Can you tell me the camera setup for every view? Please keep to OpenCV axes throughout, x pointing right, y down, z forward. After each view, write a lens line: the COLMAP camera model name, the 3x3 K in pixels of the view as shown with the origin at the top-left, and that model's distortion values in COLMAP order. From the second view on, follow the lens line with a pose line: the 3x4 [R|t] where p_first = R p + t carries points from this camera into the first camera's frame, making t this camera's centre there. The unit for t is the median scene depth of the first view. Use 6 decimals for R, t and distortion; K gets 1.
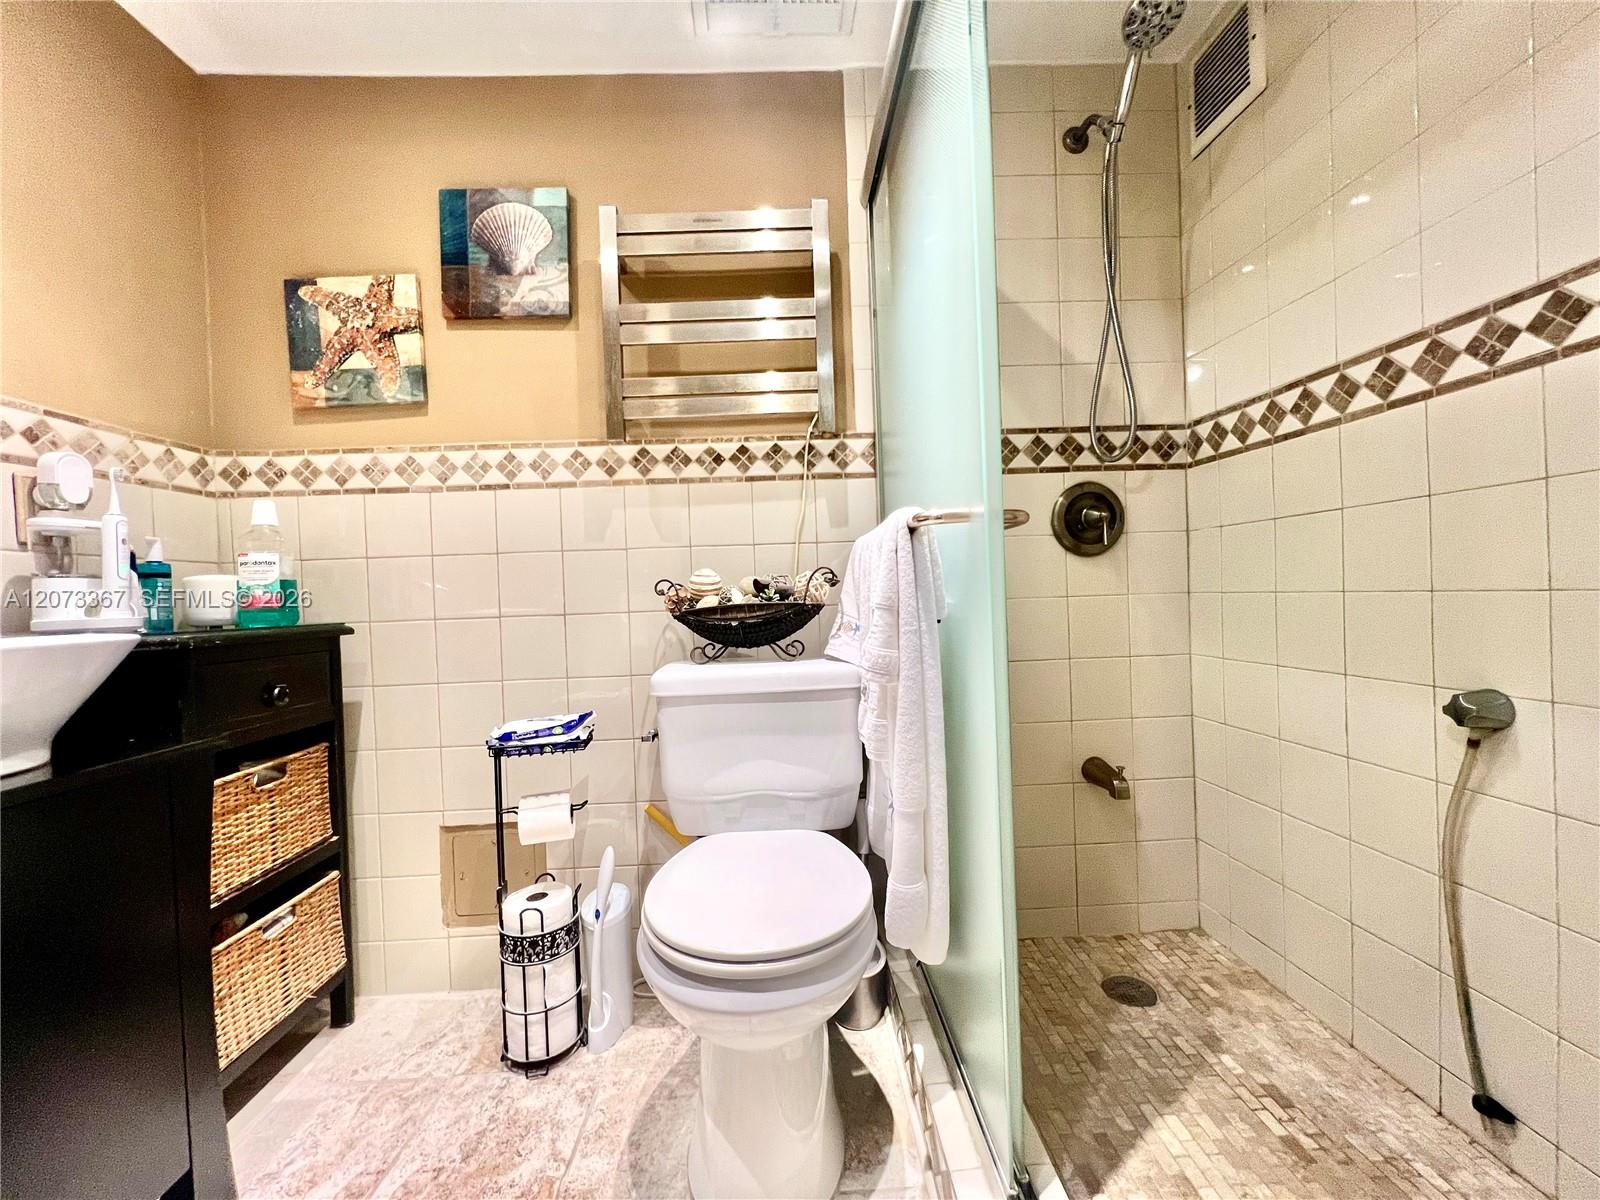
lens RADIAL K [[641.3, 0, 799.6], [0, 641.3, 597.4], [0, 0, 1]] dist [-0.001375, -0.000007]
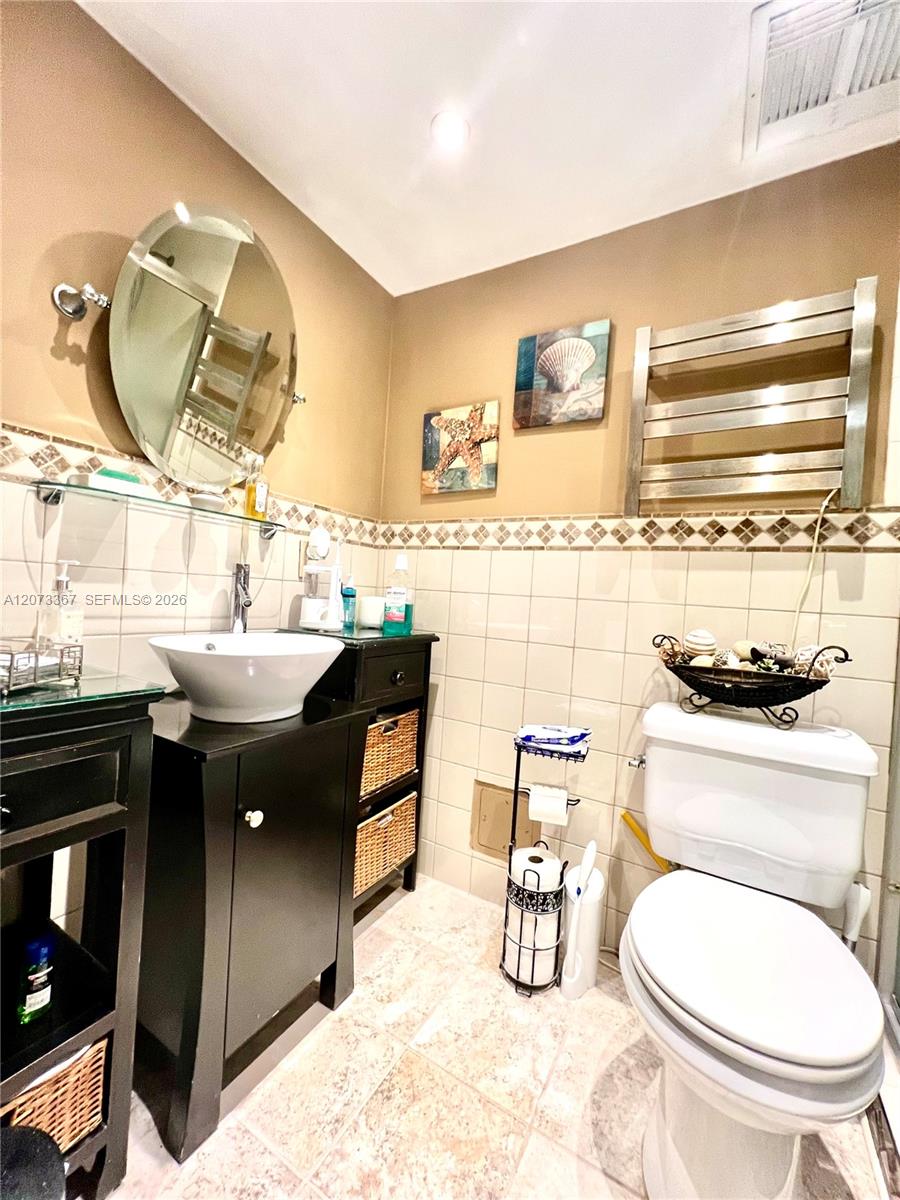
lens RADIAL K [[481.0, 0, 451.2], [0, 481.0, 602.4], [0, 0, 1]] dist [-0.001375, -0.000007]
pose [[0.843836, 0.096102, -0.527926, -0.074106], [-0.098898, 0.994831, 0.023017, -0.067734], [0.527409, 0.032788, 0.848978, 0.034297]]
